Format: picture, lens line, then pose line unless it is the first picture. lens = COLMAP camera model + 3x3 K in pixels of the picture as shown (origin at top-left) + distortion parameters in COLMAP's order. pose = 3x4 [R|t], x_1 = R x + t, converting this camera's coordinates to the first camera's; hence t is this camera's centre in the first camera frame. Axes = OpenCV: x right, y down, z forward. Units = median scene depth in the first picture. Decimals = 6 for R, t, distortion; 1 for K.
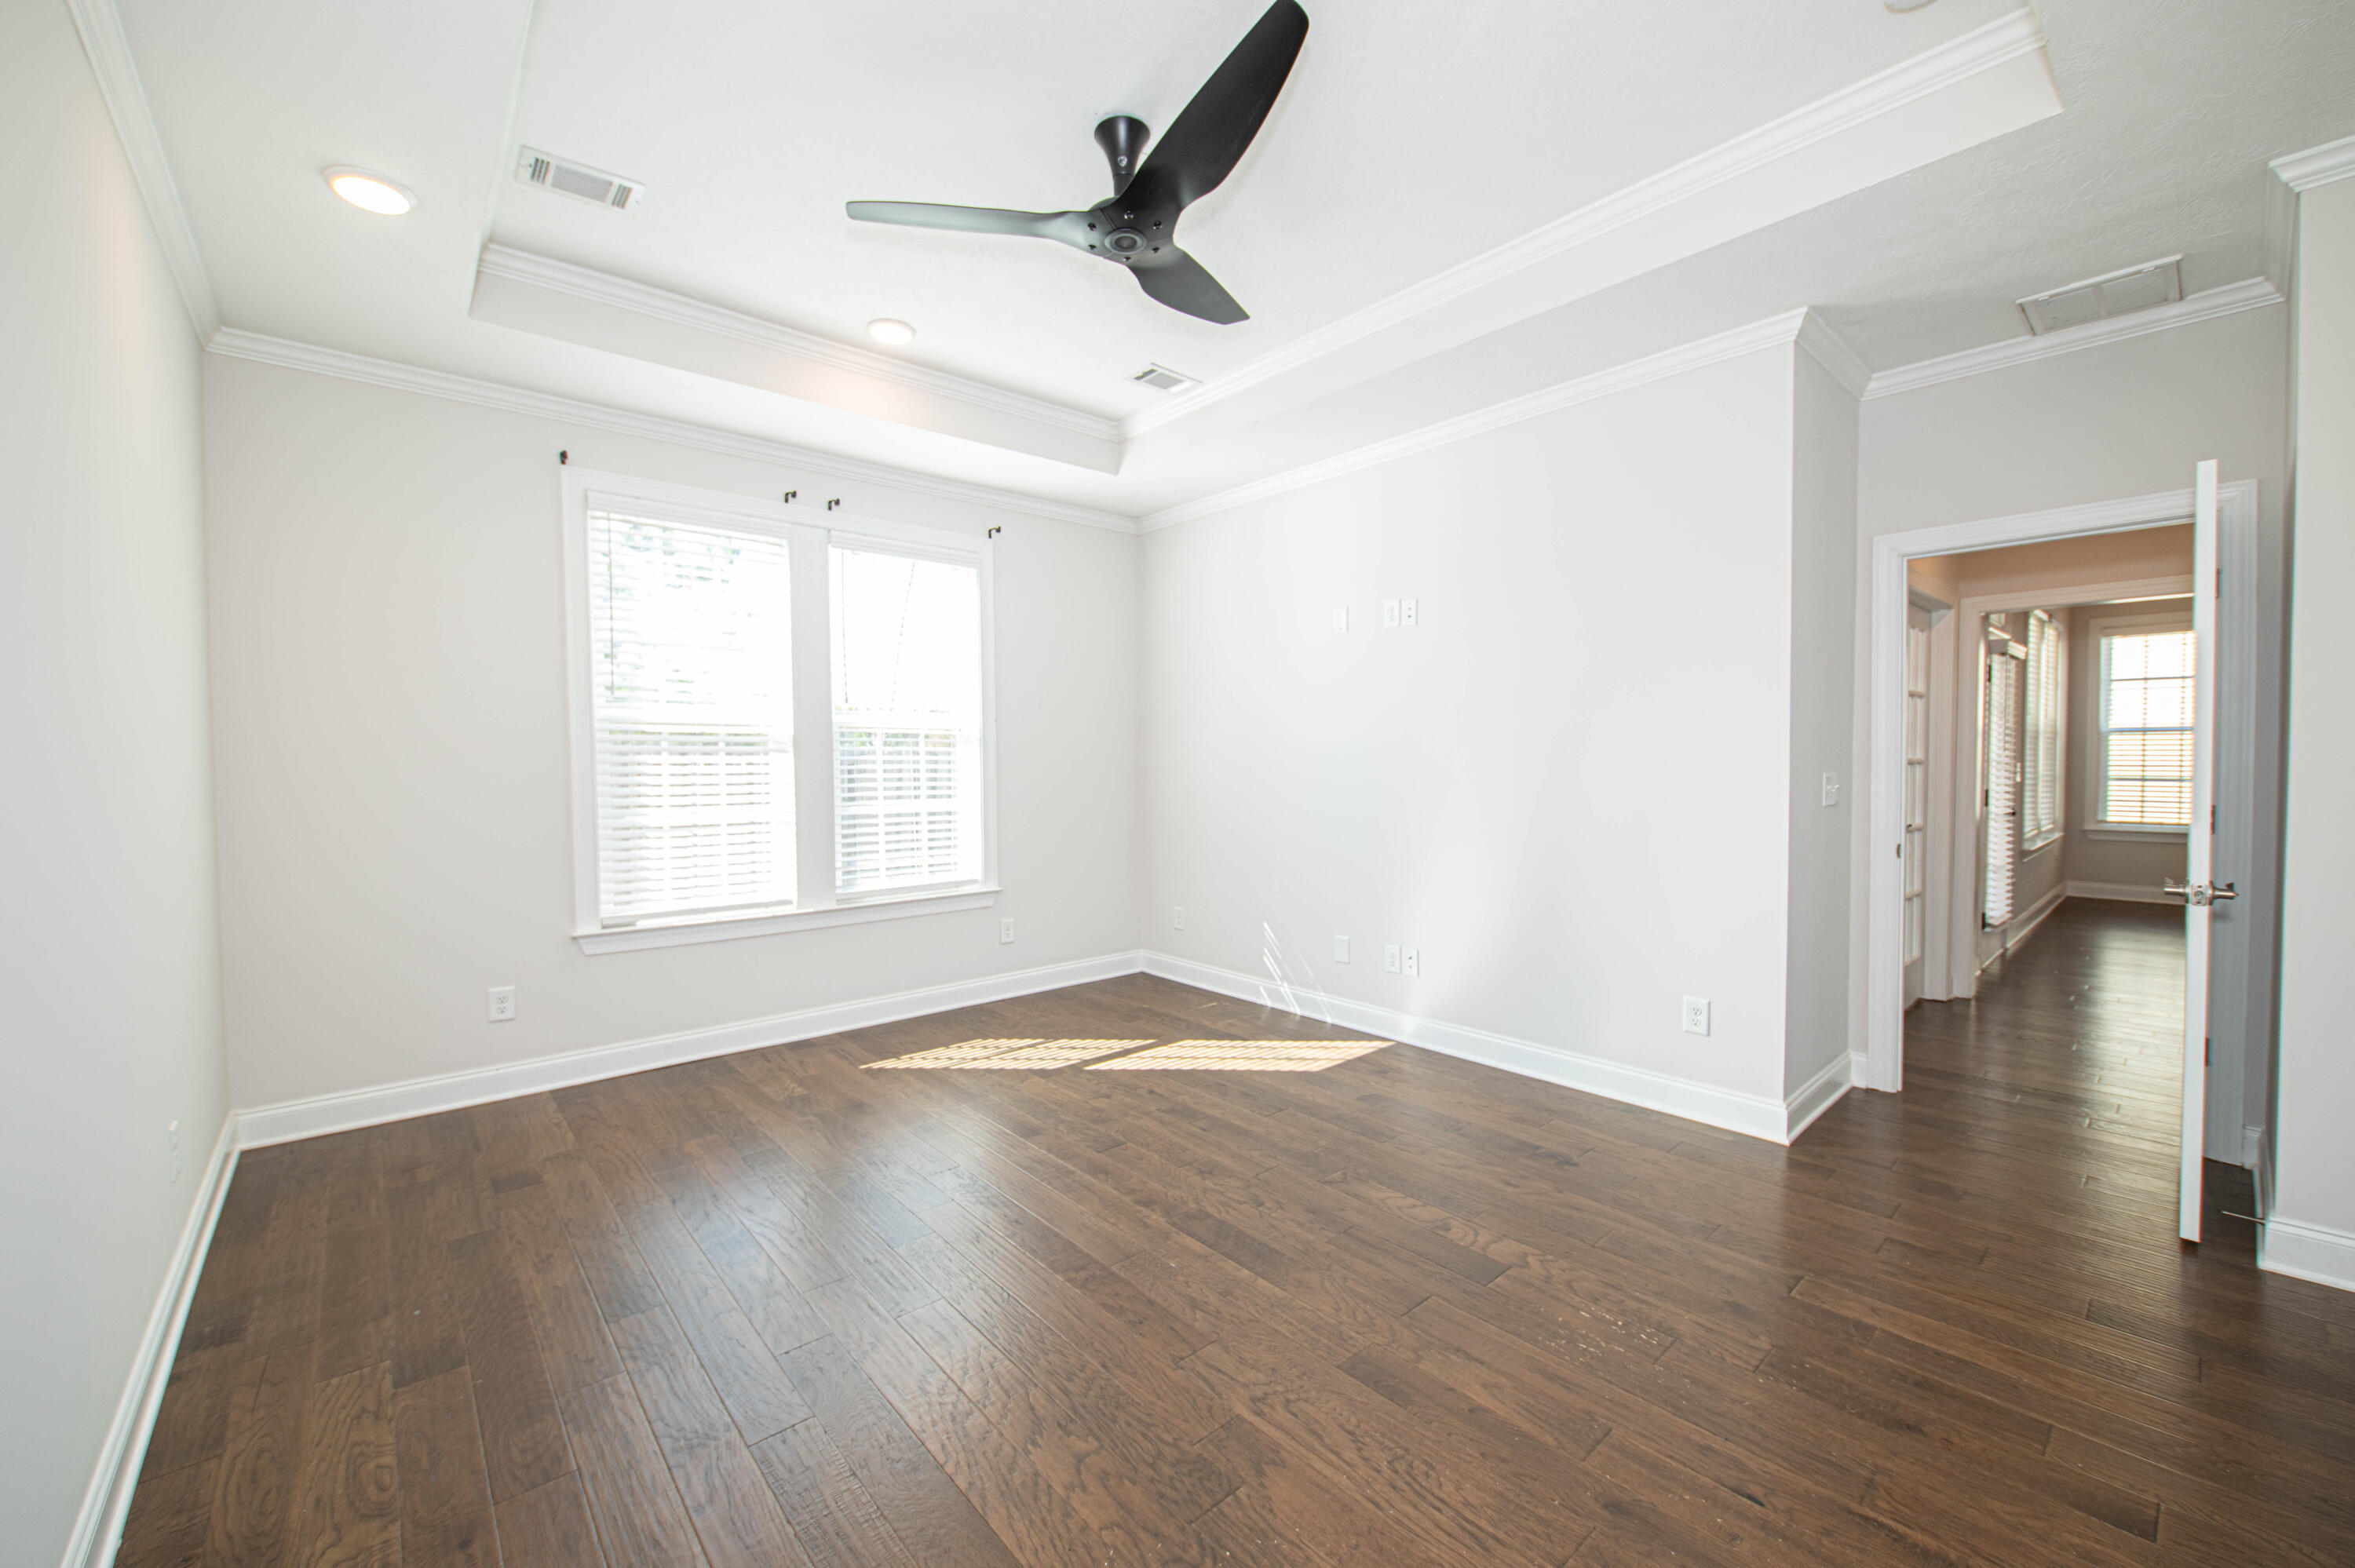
lens RADIAL K [[924.0, 0, 1197.4], [0, 924.0, 783.7], [0, 0, 1]] dist [0.002654, -0.005277]
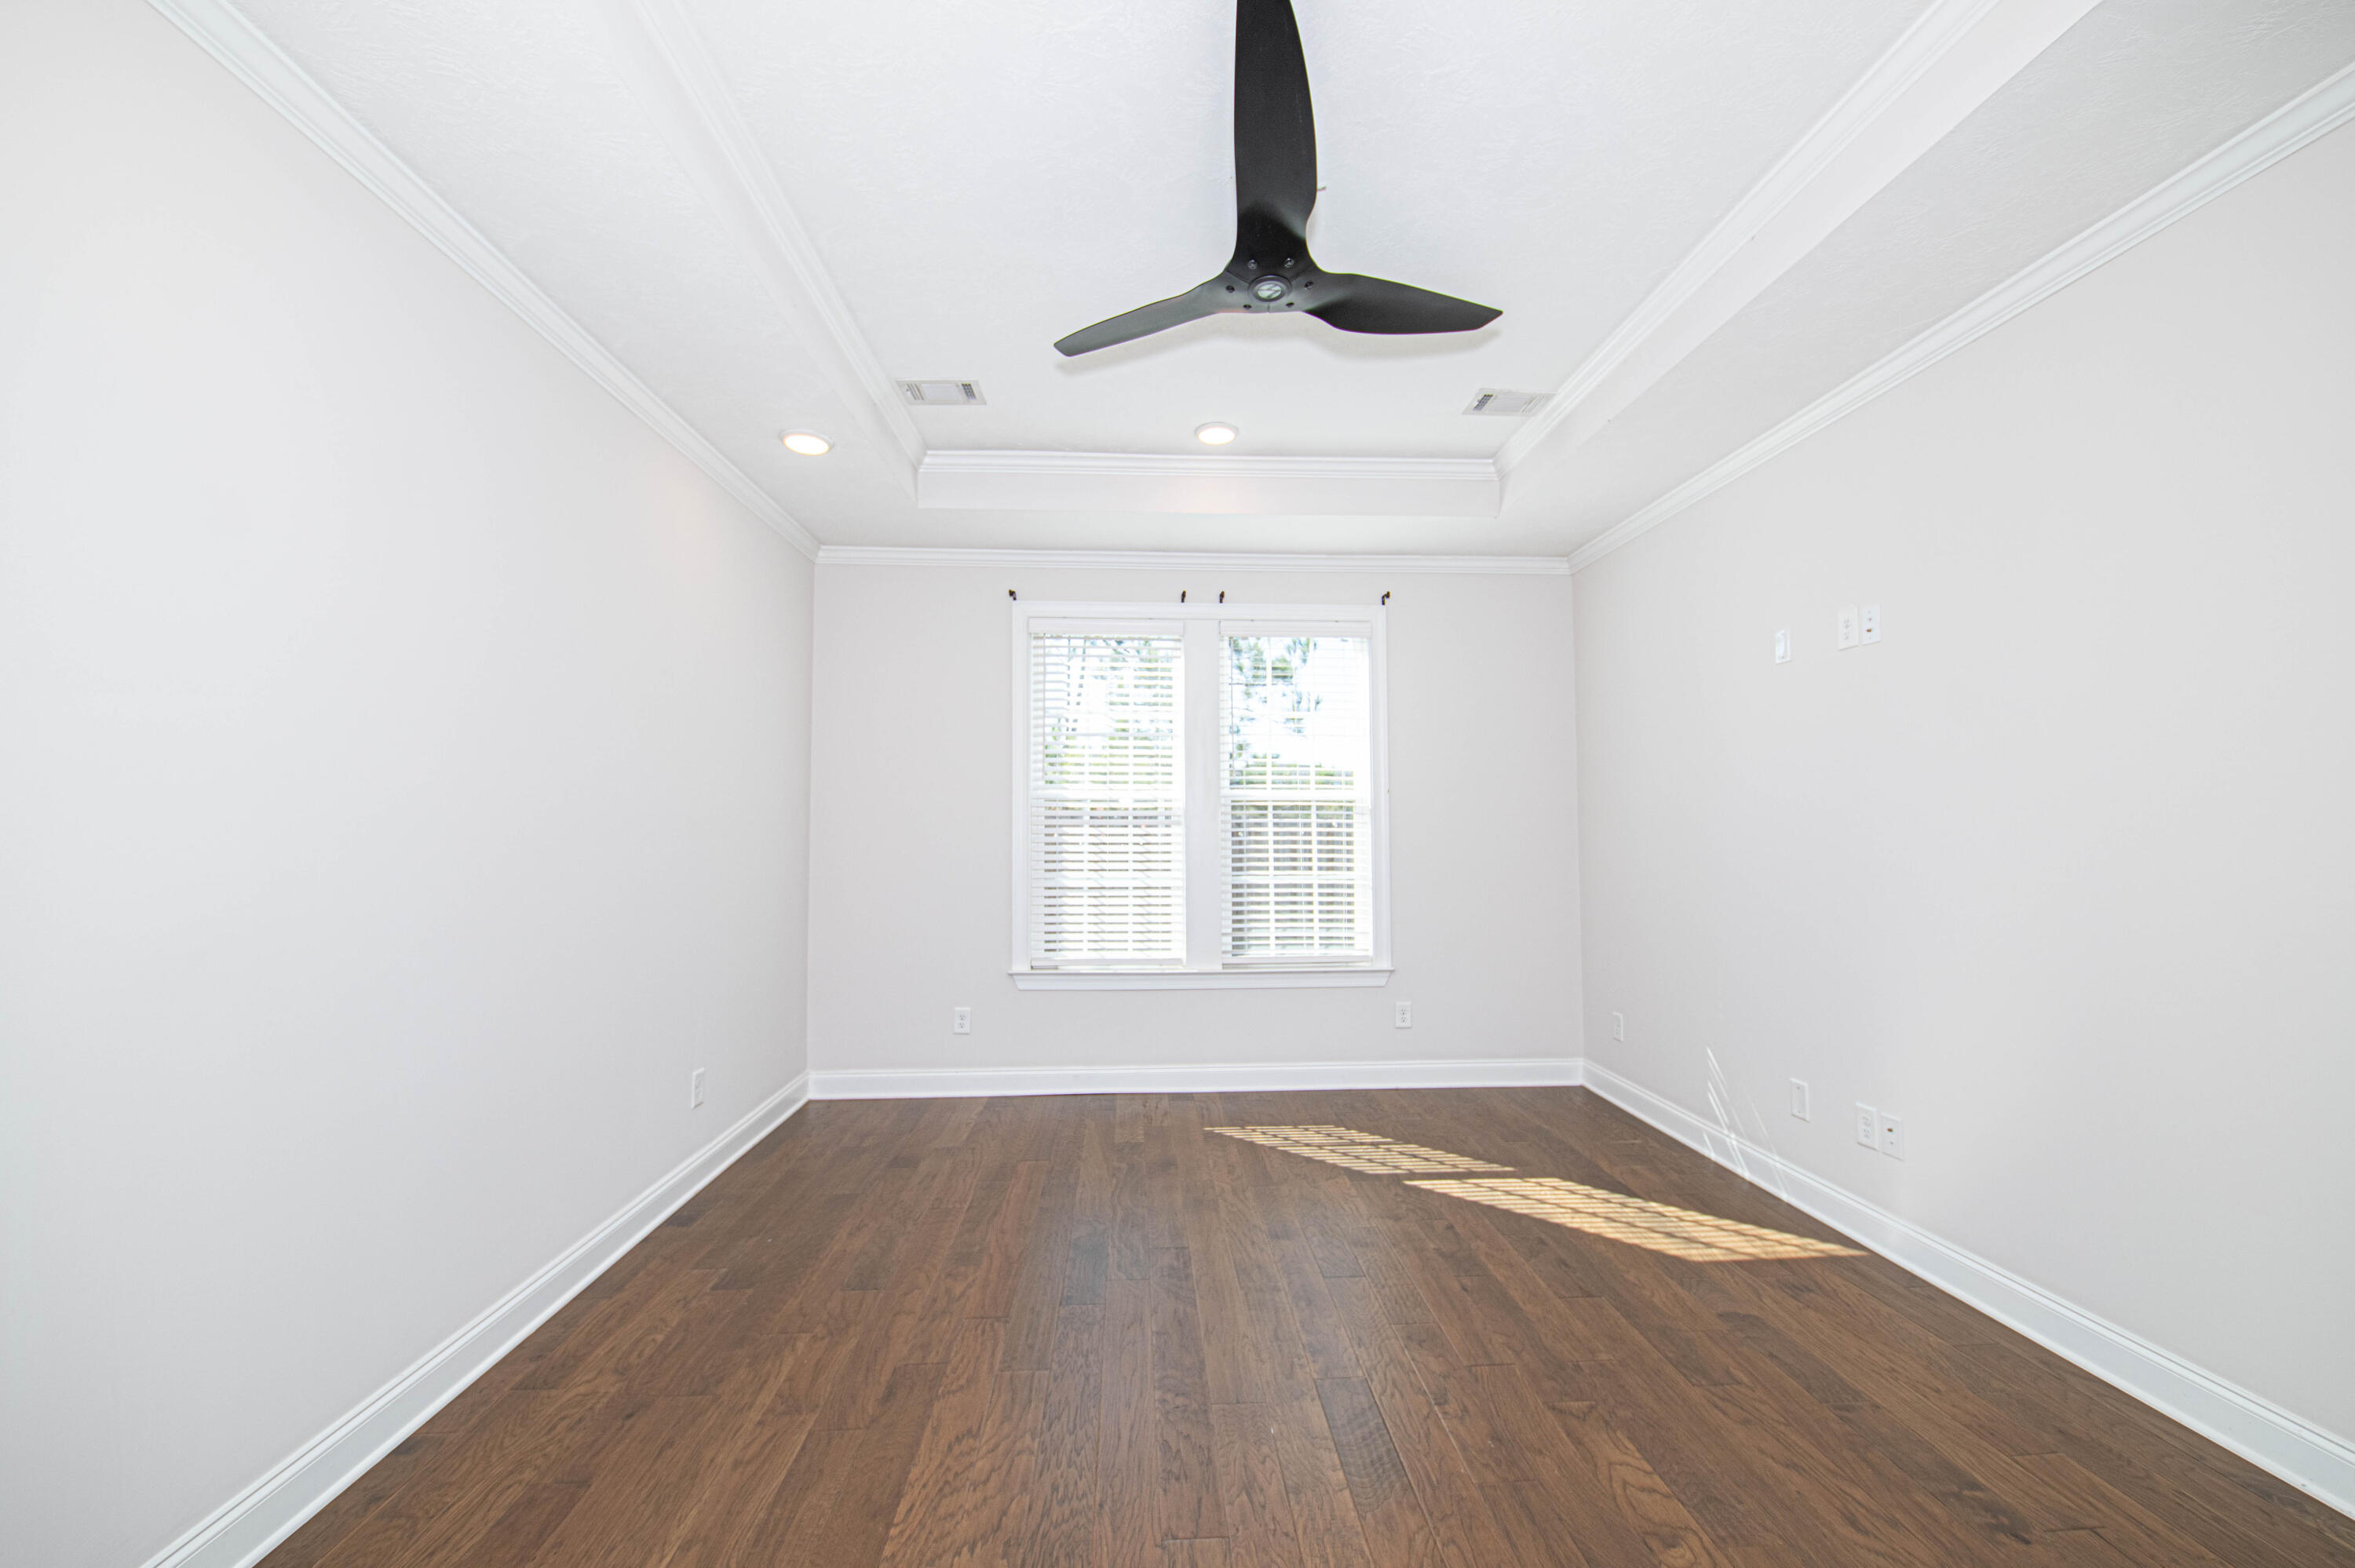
lens RADIAL K [[924.0, 0, 1157.0], [0, 924.0, 779.0], [0, 0, 1]] dist [0.002654, -0.005277]
pose [[0.785095, -0.030078, -0.618645, 0.239028], [-0.020525, 0.997008, -0.074520, -0.005312], [0.619036, 0.071203, 0.782129, 0.127162]]
